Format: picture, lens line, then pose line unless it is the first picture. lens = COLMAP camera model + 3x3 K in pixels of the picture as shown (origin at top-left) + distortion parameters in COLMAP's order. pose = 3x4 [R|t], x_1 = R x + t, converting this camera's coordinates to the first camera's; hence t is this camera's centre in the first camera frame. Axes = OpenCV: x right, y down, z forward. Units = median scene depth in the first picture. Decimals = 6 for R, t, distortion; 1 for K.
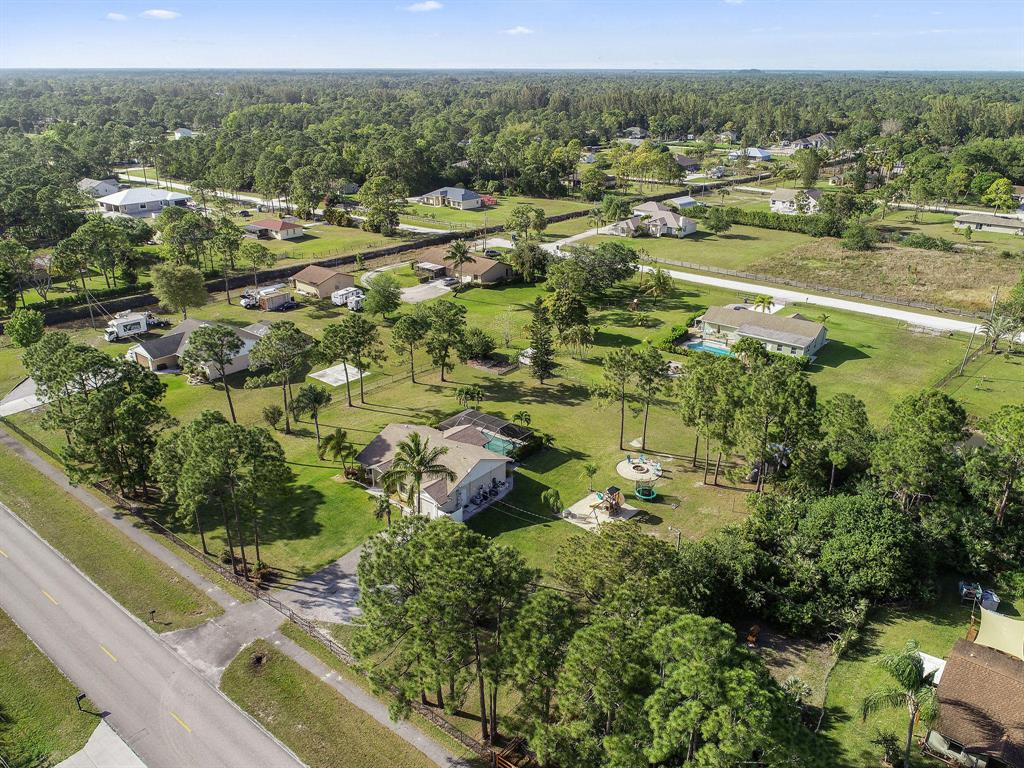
lens RADIAL K [[785.5, 0, 512.0], [0, 785.5, 384.0], [0, 0, 1]] dist [-0.002370, -0.006603]
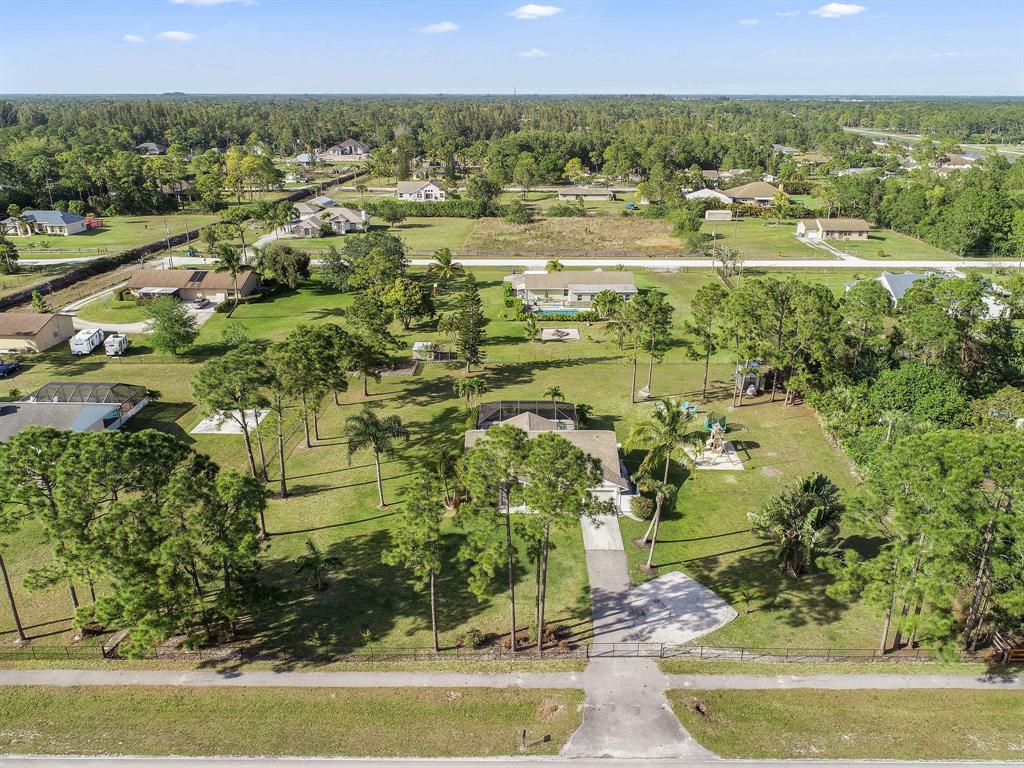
lens RADIAL K [[785.5, 0, 512.0], [0, 785.5, 384.0], [0, 0, 1]] dist [-0.002370, -0.006603]
pose [[0.771718, -0.221942, 0.595981, -0.260784], [0.239652, 0.969532, 0.050734, -0.011964], [-0.589083, 0.103675, 0.801394, 0.142001]]
